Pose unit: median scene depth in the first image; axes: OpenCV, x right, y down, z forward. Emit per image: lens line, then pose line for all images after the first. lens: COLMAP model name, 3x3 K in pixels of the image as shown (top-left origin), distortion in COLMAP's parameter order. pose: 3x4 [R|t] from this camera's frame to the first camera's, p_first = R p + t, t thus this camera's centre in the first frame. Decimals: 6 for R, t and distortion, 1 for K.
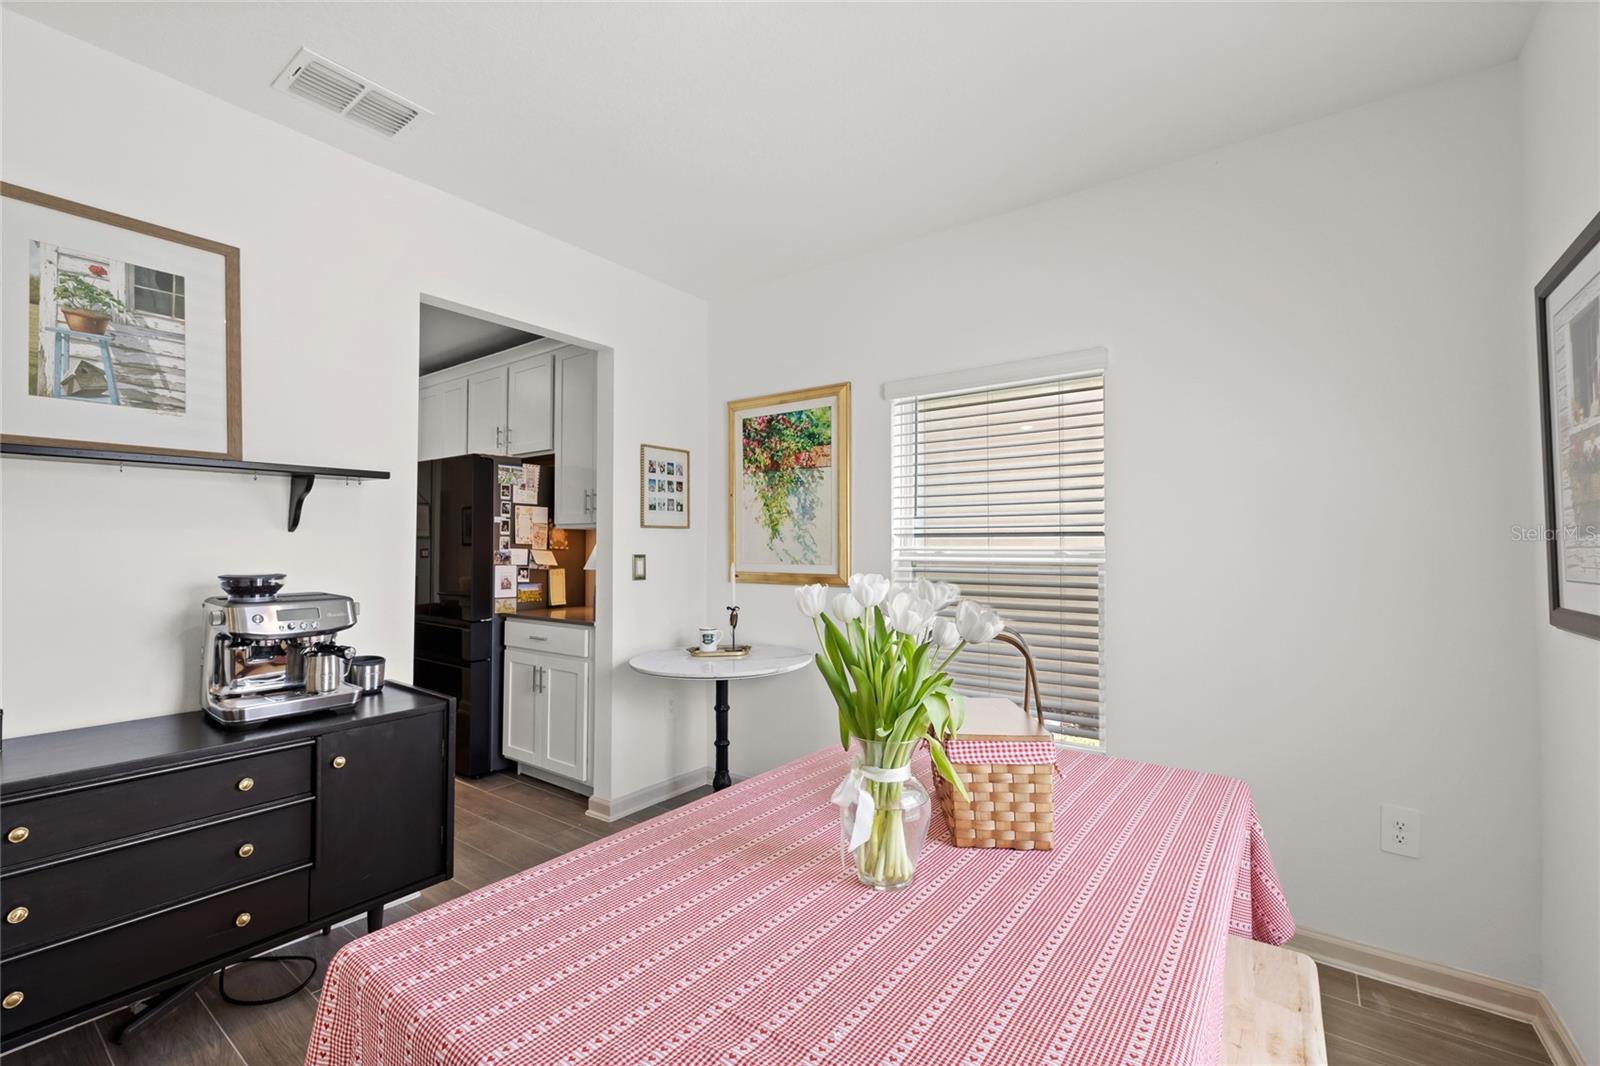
lens RADIAL K [[690.6, 0, 789.3], [0, 690.6, 540.2], [0, 0, 1]] dist [0.000687, -0.000071]
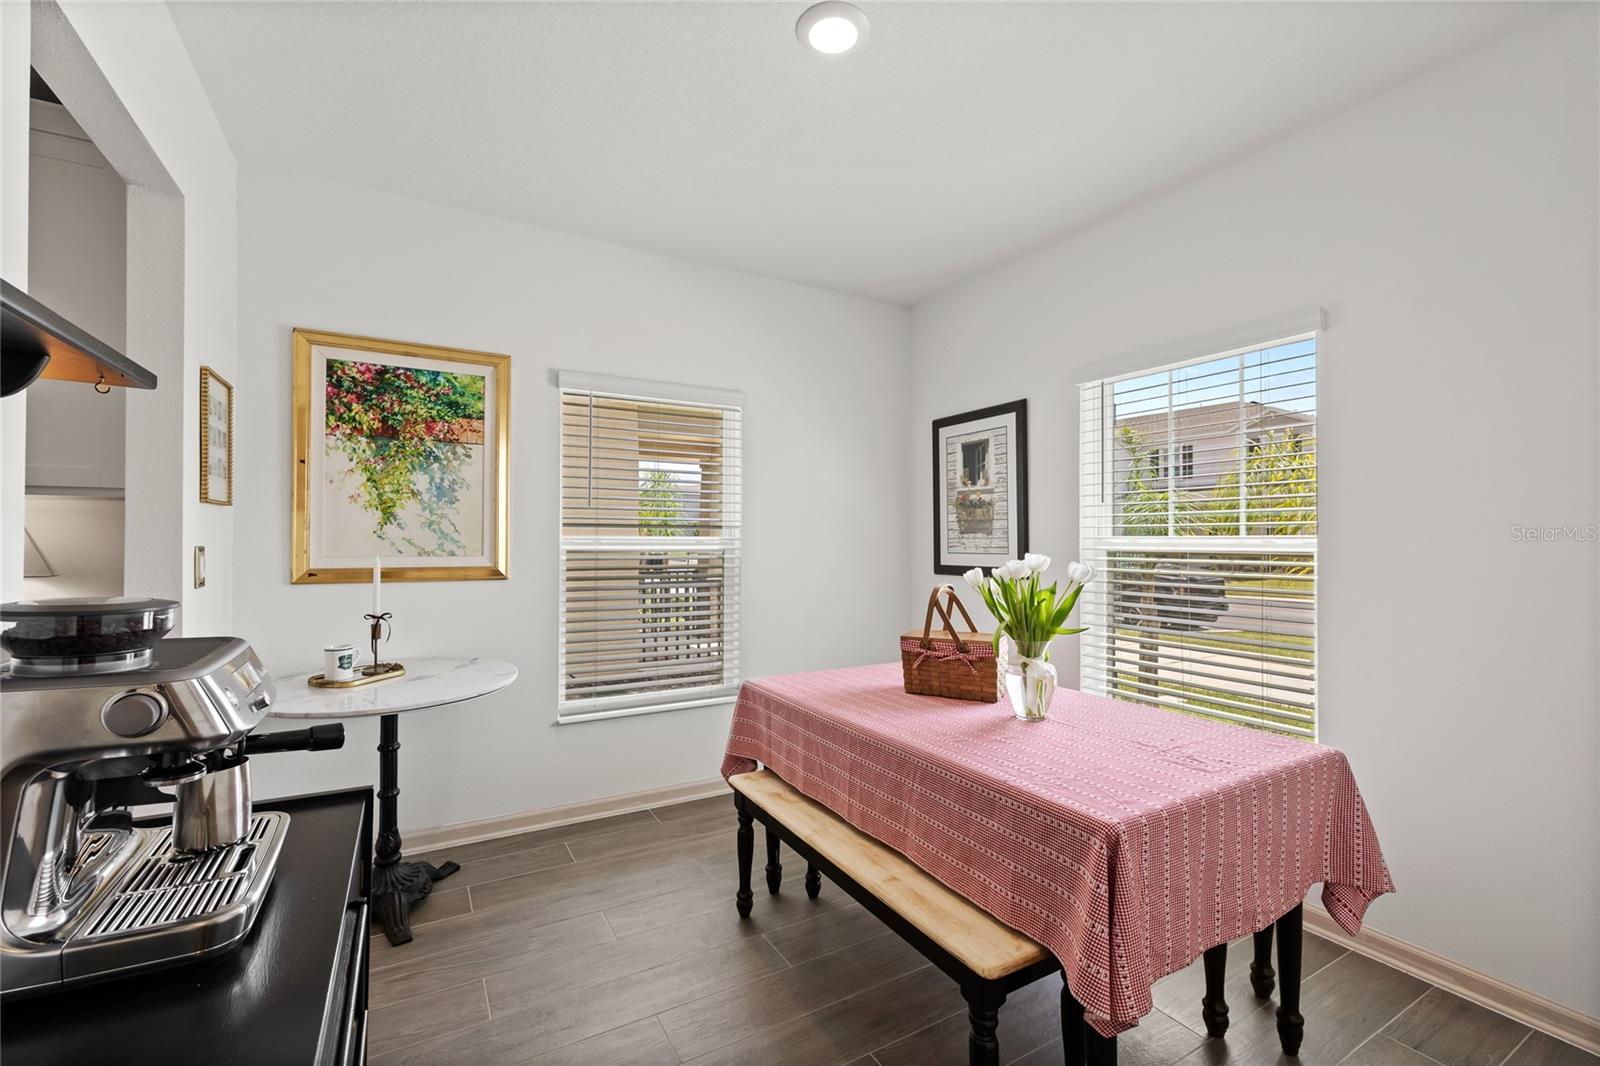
lens RADIAL K [[690.6, 0, 798.6], [0, 690.6, 534.1], [0, 0, 1]] dist [0.000687, -0.000071]
pose [[0.382867, 0.006307, 0.923782, -0.581001], [-0.014888, 0.999889, -0.000656, 0.002279], [-0.923683, -0.013502, 0.382919, 0.276060]]
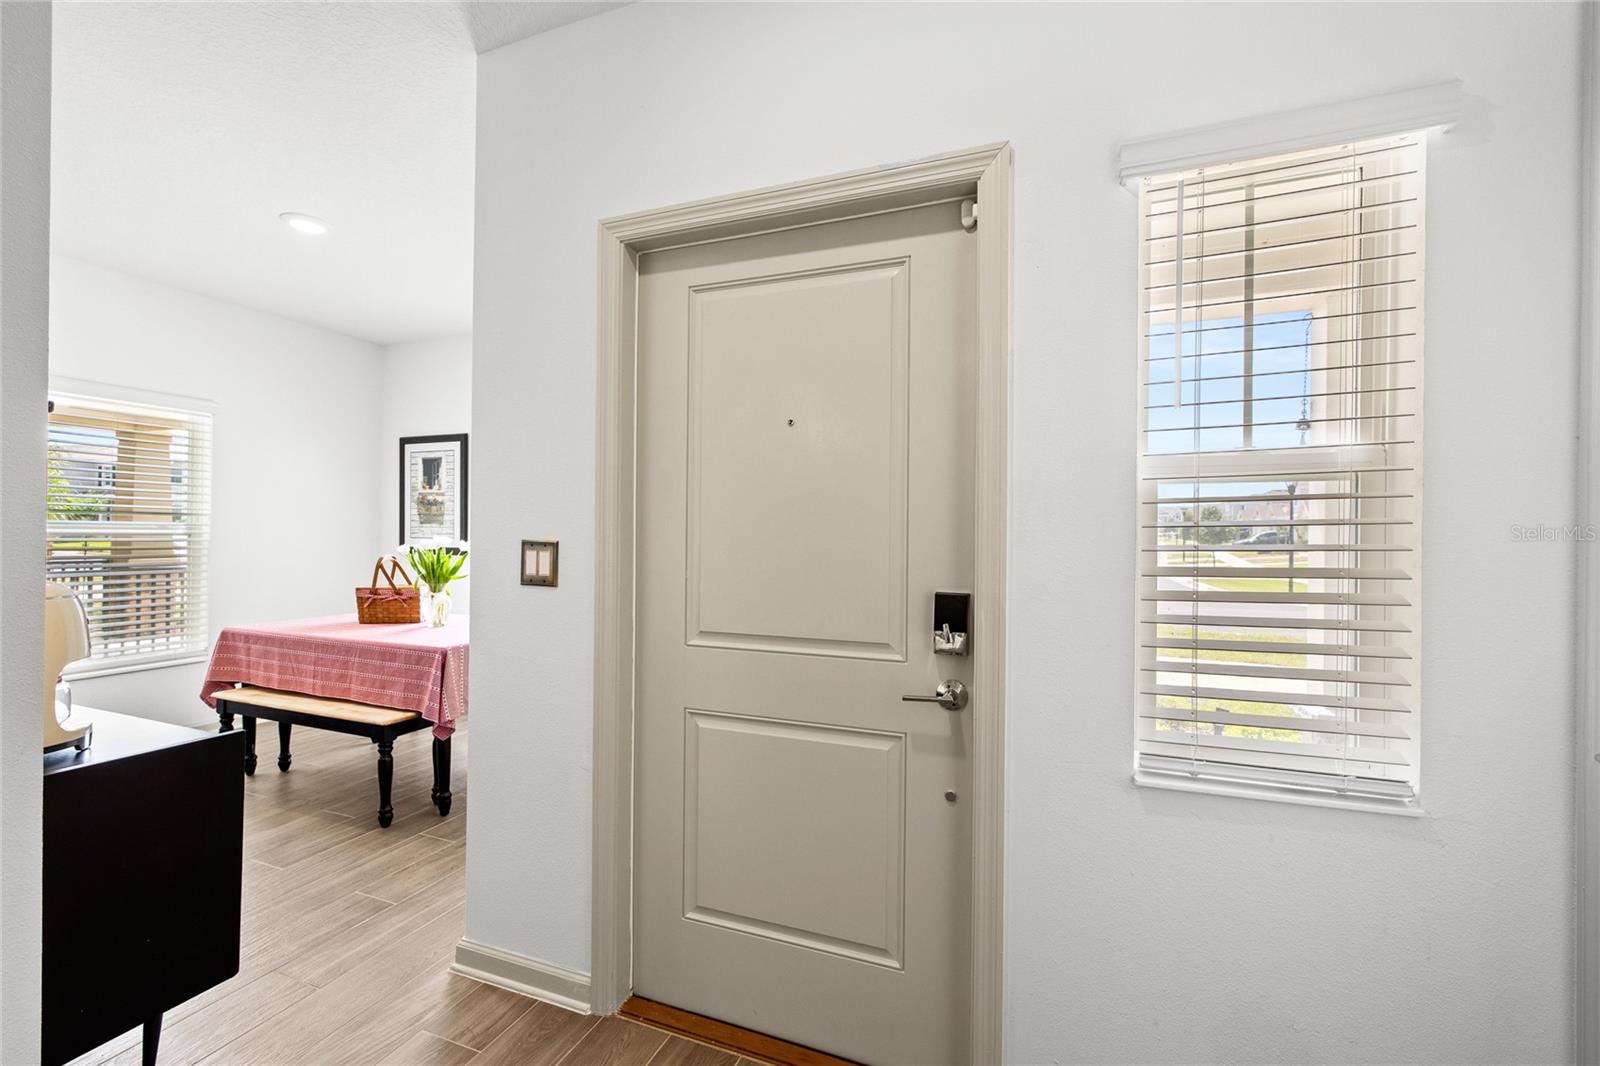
lens RADIAL K [[690.6, 0, 803.2], [0, 690.6, 532.8], [0, 0, 1]] dist [0.000687, -0.000071]
pose [[-0.272502, -0.004427, 0.962145, -1.136162], [-0.028559, 0.999586, -0.003489, -0.001488], [-0.961731, -0.028429, -0.272516, 0.068976]]
